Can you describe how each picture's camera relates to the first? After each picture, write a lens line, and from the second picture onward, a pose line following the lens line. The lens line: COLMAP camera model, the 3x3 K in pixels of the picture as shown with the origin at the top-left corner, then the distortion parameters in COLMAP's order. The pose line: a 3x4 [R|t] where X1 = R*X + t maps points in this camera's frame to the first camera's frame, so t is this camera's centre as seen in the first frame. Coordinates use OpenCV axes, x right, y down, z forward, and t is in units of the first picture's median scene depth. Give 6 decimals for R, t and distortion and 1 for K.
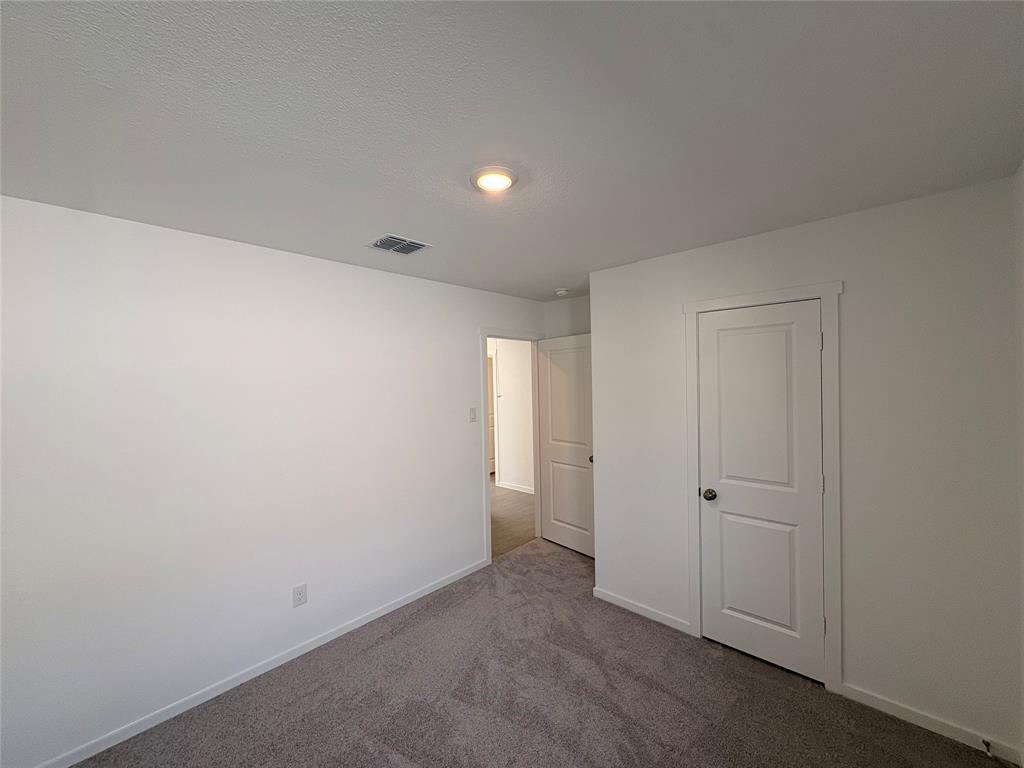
lens RADIAL K [[406.6, 0, 512.0], [0, 406.6, 384.0], [0, 0, 1]] dist [-0.001030, -0.000143]
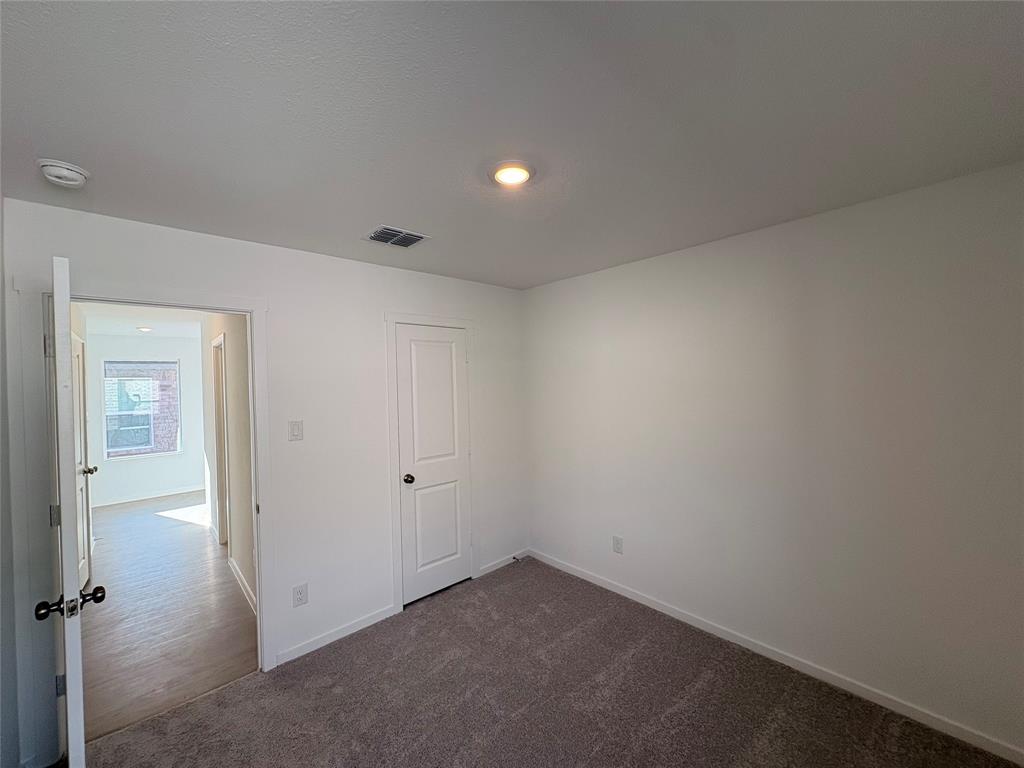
lens RADIAL K [[406.6, 0, 512.0], [0, 406.6, 384.0], [0, 0, 1]] dist [-0.001030, -0.000143]
pose [[0.086200, 0.013742, 0.996183, -0.709017], [0.036543, 0.999188, -0.016946, 0.030826], [-0.995607, 0.037864, 0.085628, 0.627057]]
